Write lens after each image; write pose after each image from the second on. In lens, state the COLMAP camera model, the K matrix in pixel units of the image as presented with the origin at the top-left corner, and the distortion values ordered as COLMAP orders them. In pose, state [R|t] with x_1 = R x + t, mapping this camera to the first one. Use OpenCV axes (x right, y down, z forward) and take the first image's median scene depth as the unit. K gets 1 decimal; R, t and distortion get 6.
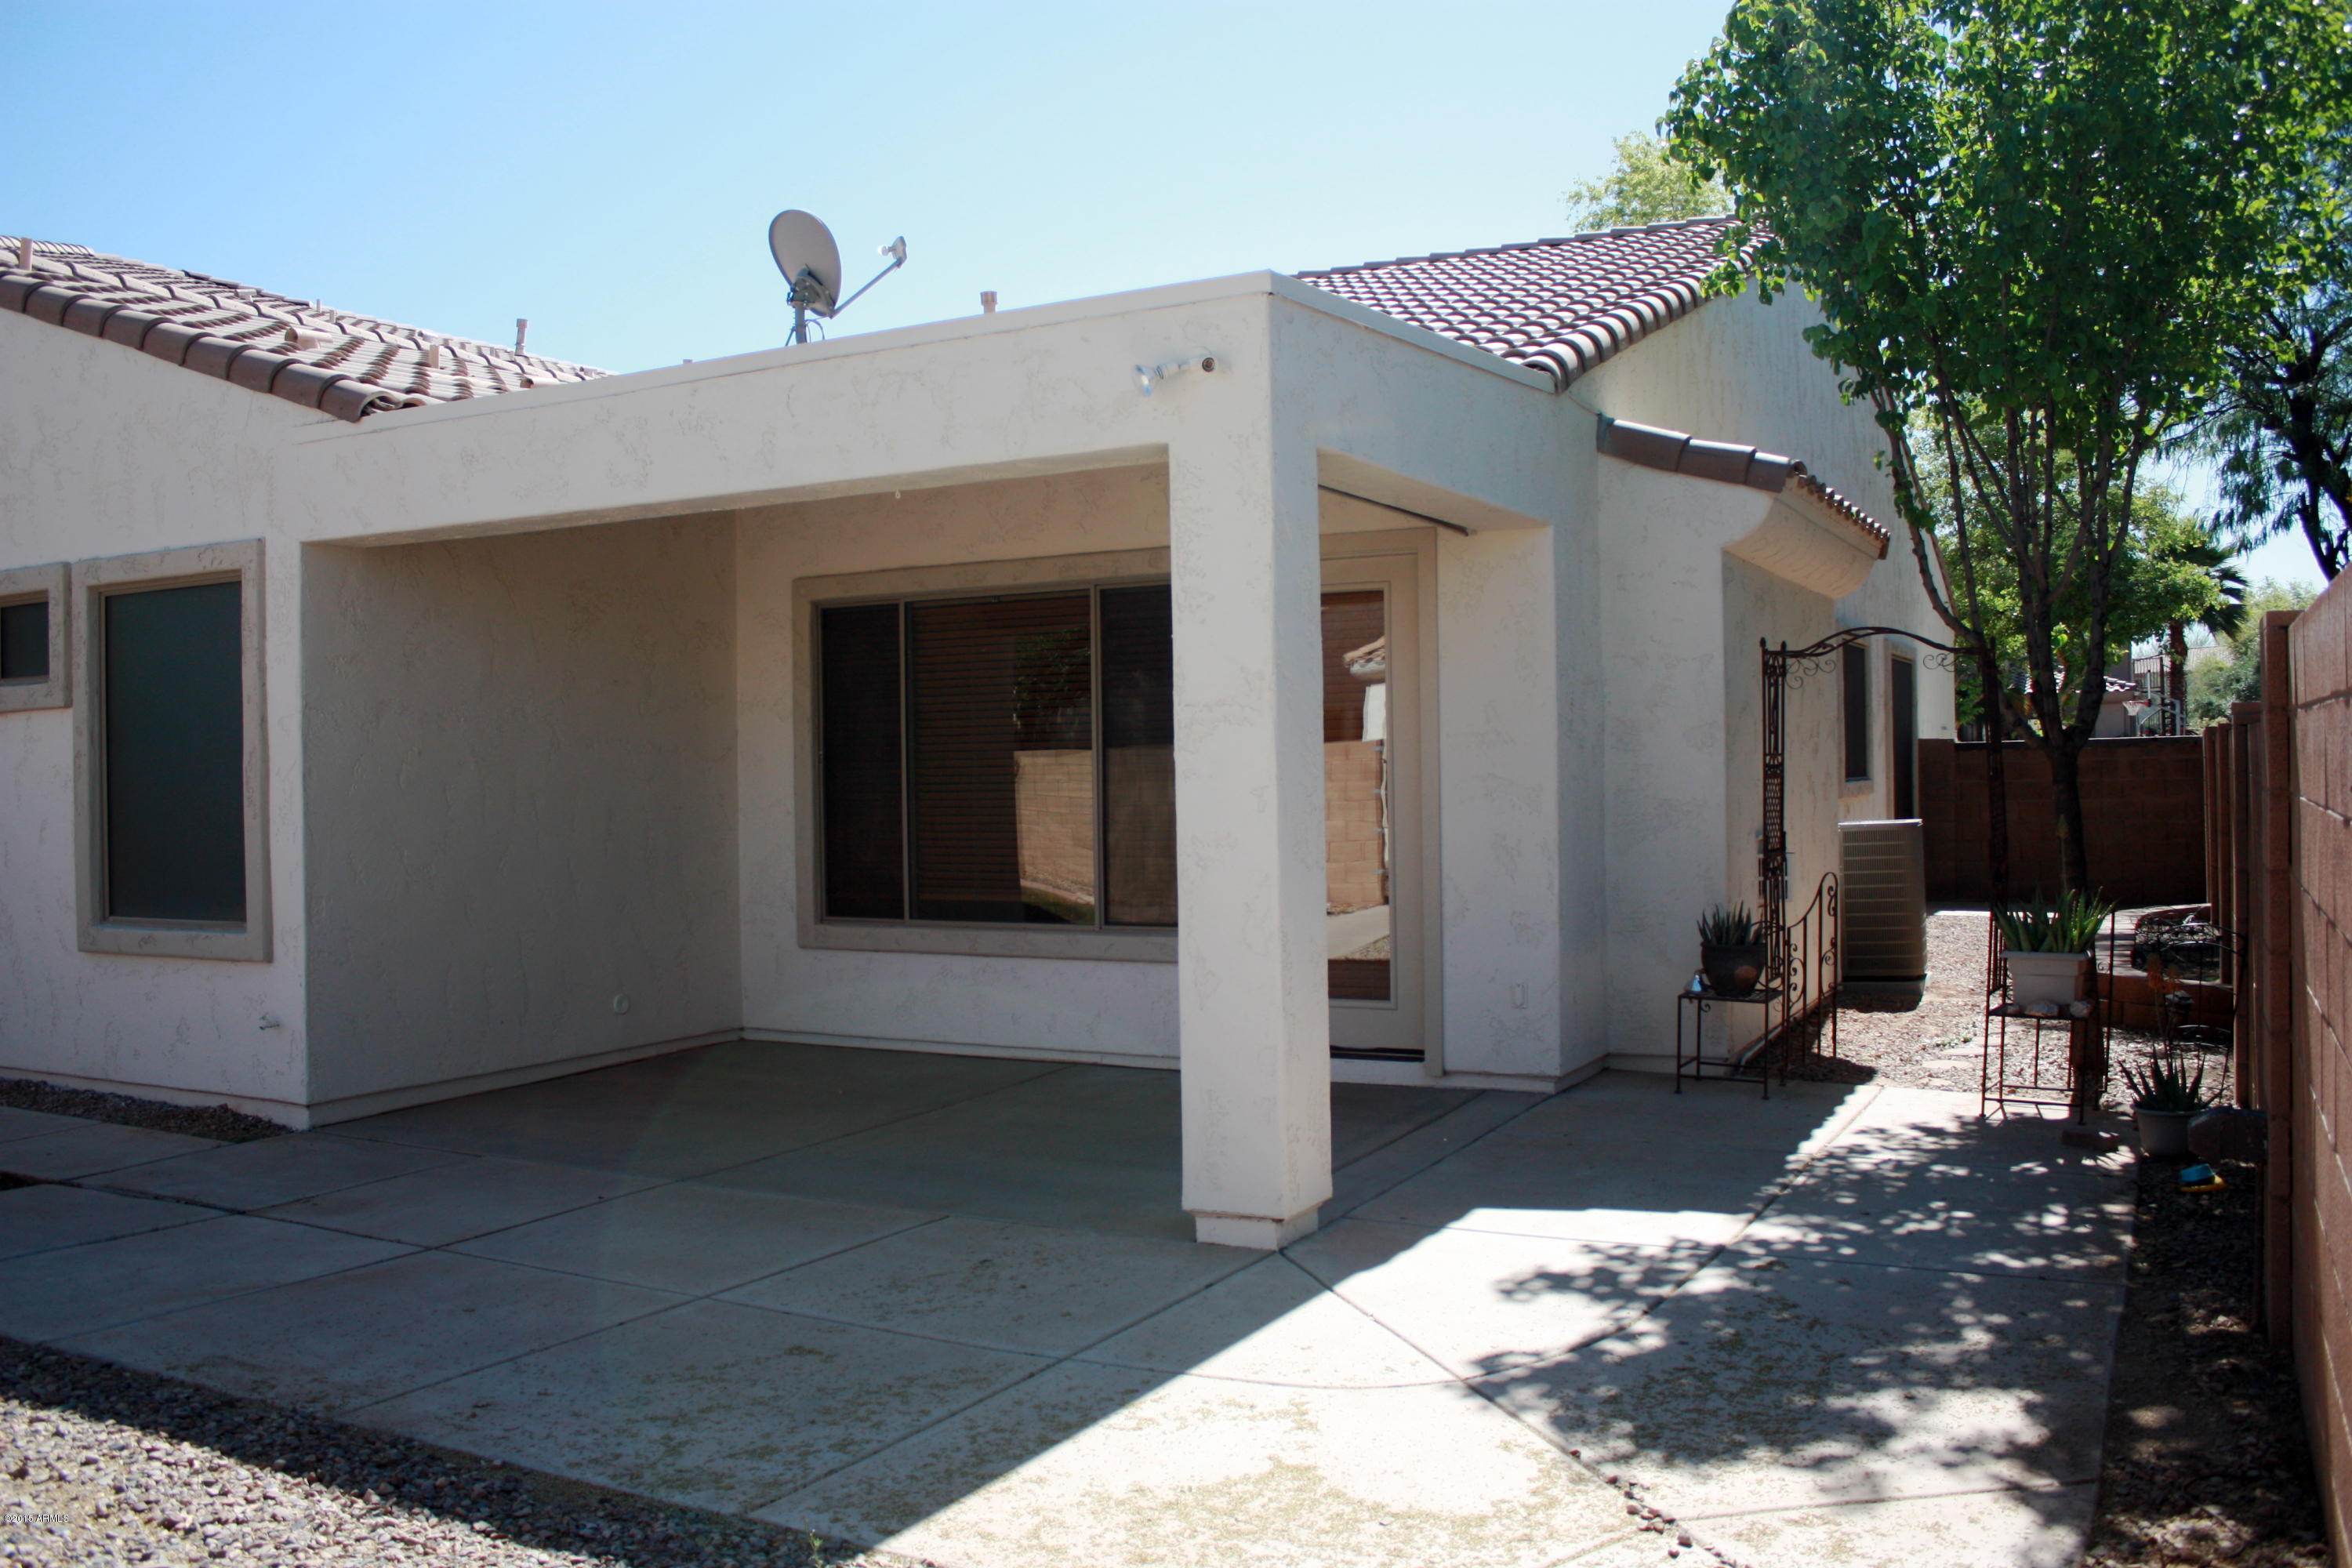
lens RADIAL K [[1983.6, 0, 1176.3], [0, 1983.6, 778.6], [0, 0, 1]] dist [-0.163213, 0.027904]
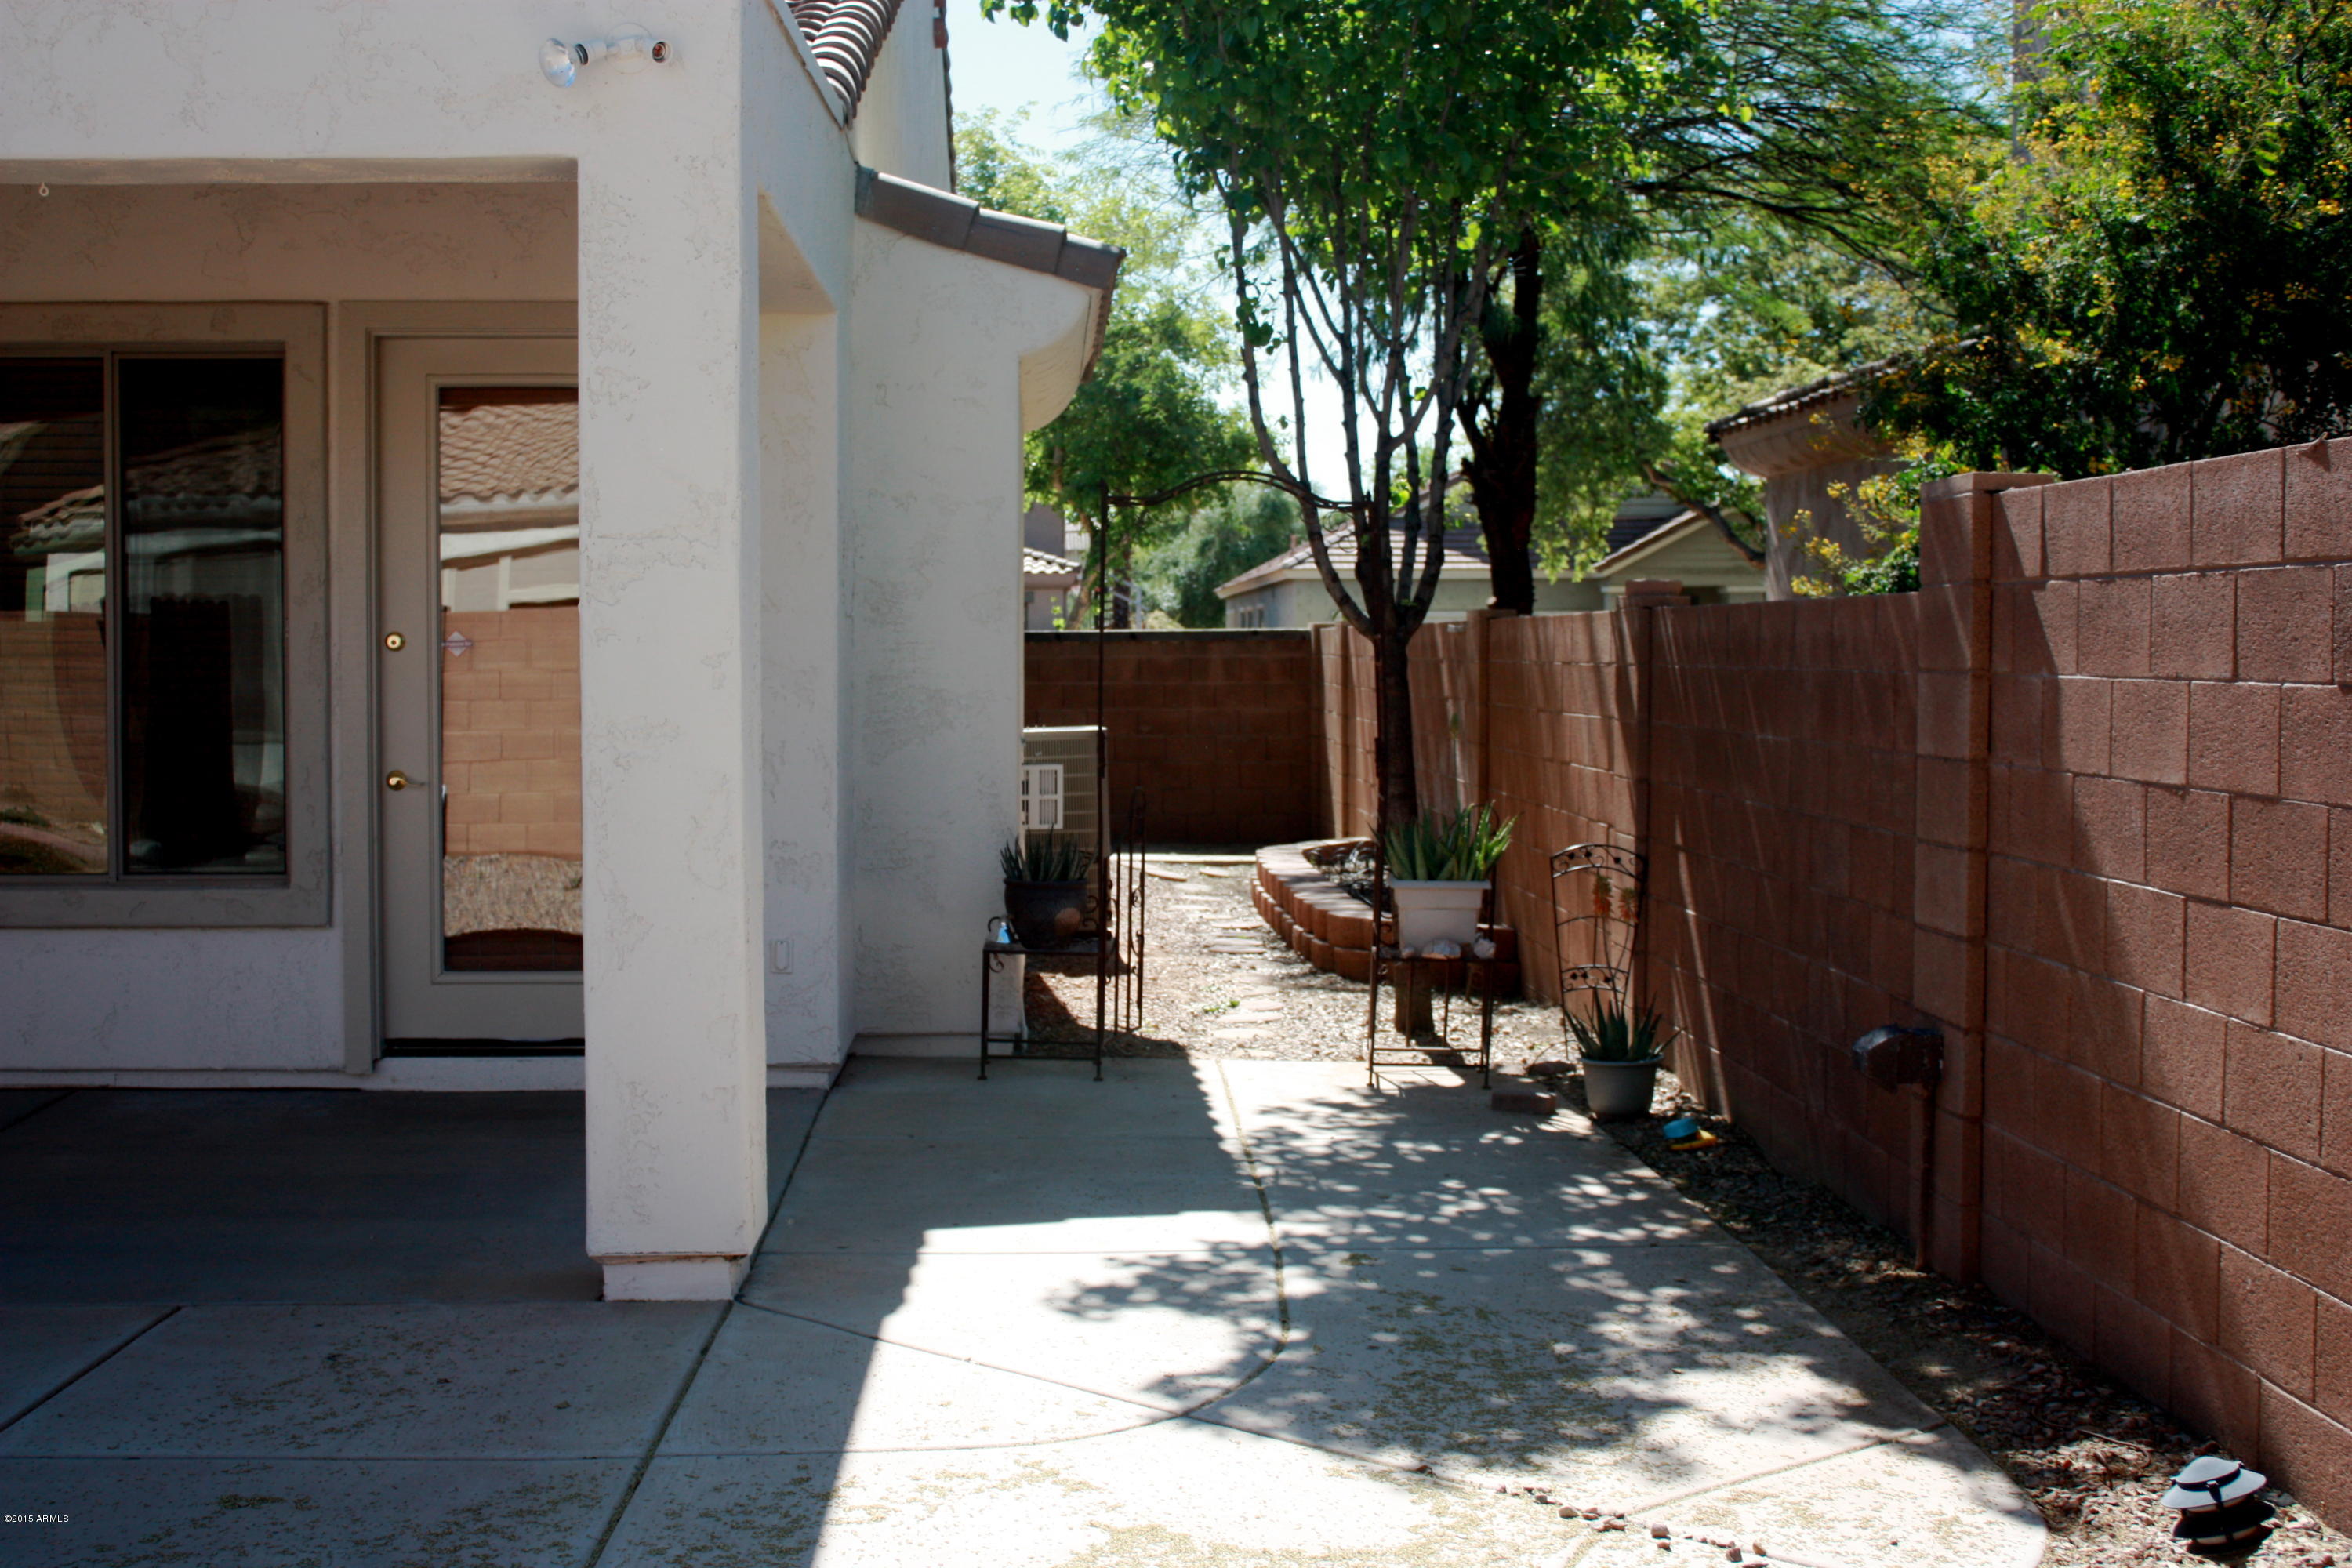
lens RADIAL K [[2902.2, 0, 1174.9], [0, 2902.2, 778.9], [0, 0, 1]] dist [-0.101205, 0.000000]
pose [[0.845662, -0.004000, 0.533704, -0.373570], [-0.012301, 0.999560, 0.026982, 0.019255], [-0.533577, -0.029383, 0.845241, 0.027243]]
